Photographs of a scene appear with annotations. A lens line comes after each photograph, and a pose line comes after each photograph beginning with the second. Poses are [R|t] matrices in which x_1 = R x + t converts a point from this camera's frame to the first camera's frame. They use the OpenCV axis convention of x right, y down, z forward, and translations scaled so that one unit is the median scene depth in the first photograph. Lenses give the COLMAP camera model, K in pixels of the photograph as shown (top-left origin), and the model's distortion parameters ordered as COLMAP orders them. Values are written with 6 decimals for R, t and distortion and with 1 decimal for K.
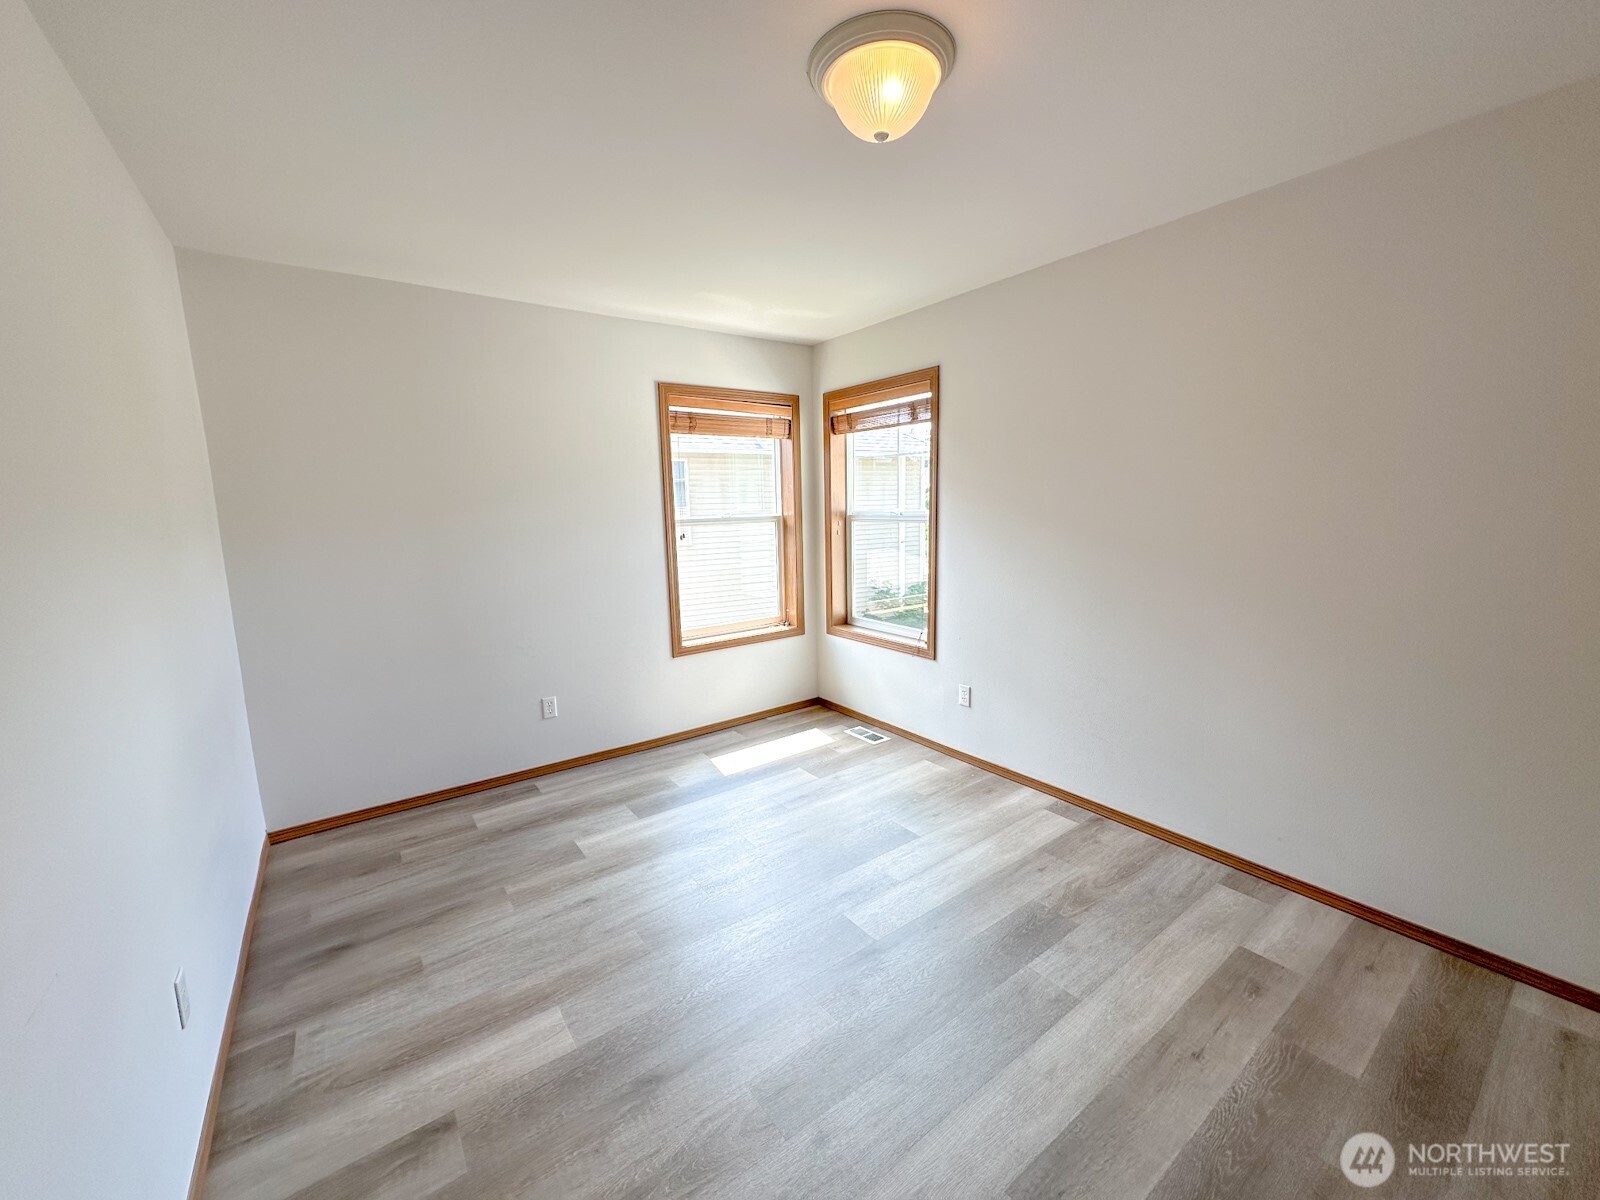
lens RADIAL K [[634.9, 0, 800.0], [0, 634.9, 600.0], [0, 0, 1]] dist [-0.000667, 0.000200]
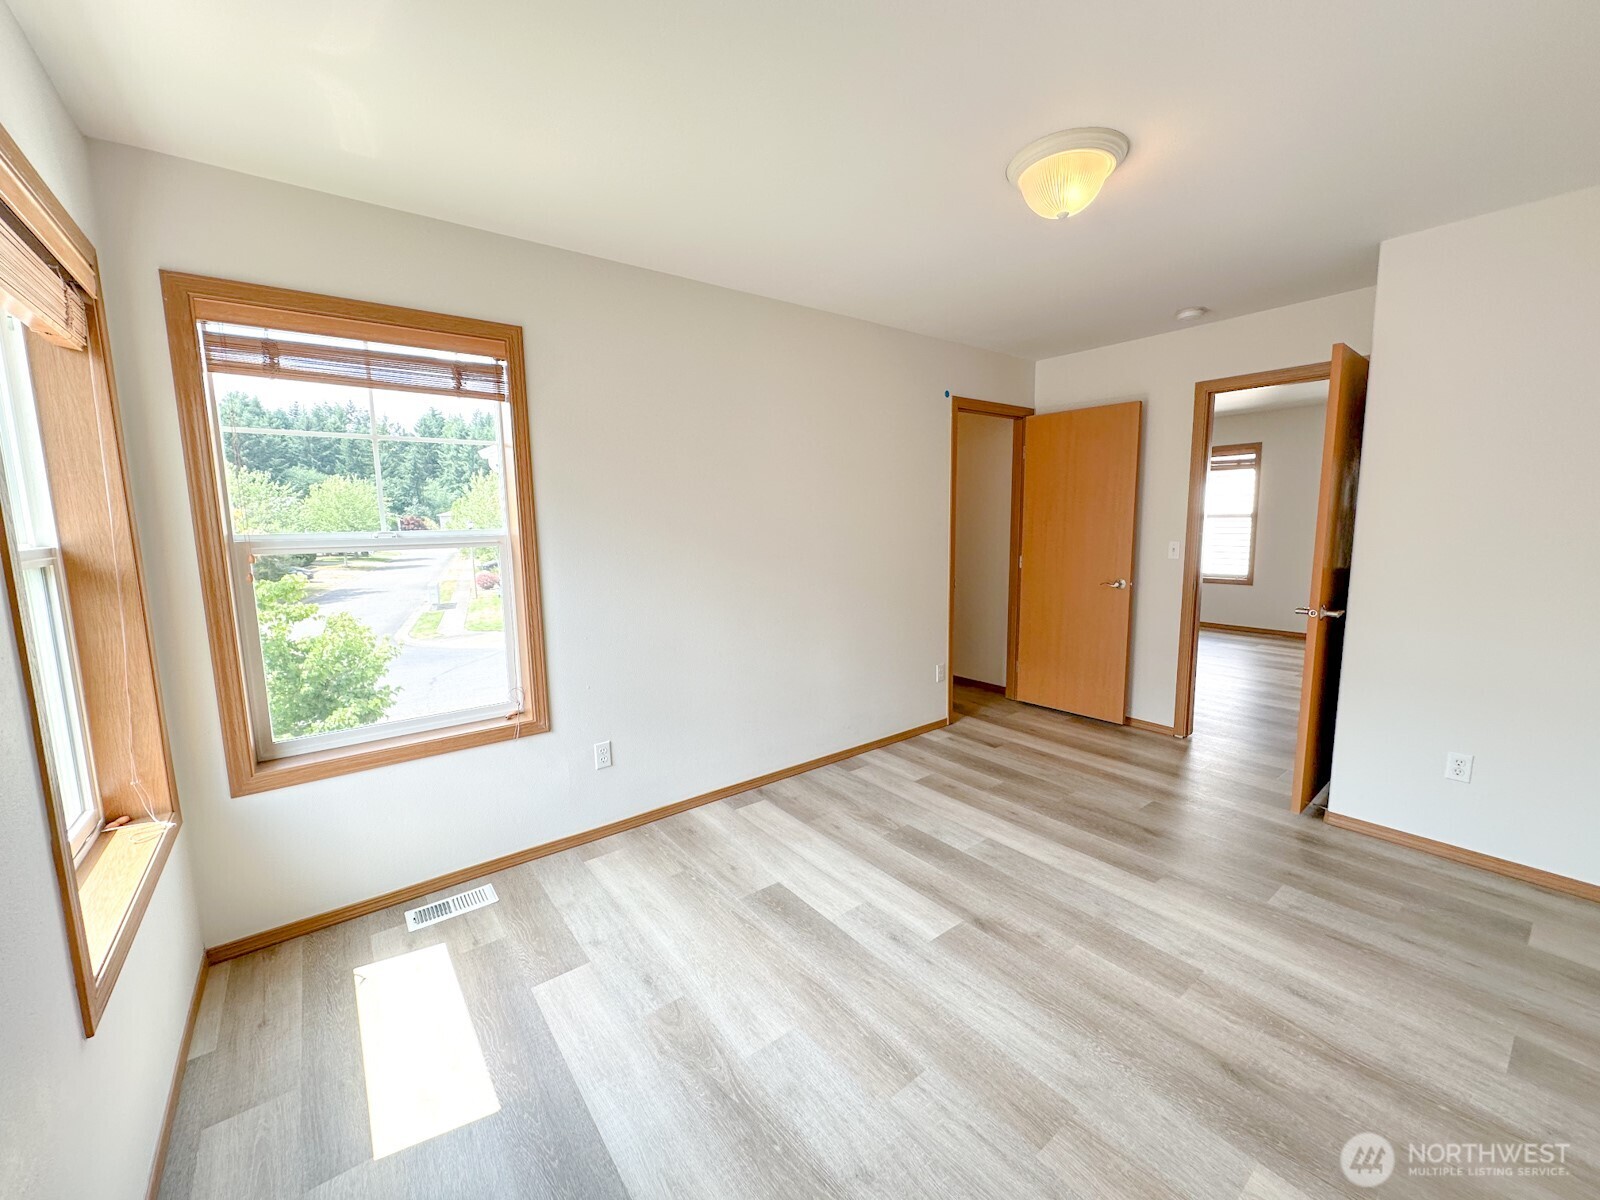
lens RADIAL K [[634.9, 0, 800.0], [0, 634.9, 600.0], [0, 0, 1]] dist [-0.000667, 0.000200]
pose [[-0.032373, -0.106854, 0.993748, -0.704345], [0.166334, 0.979827, 0.110776, -0.119990], [-0.985538, 0.168881, -0.013947, 0.974619]]
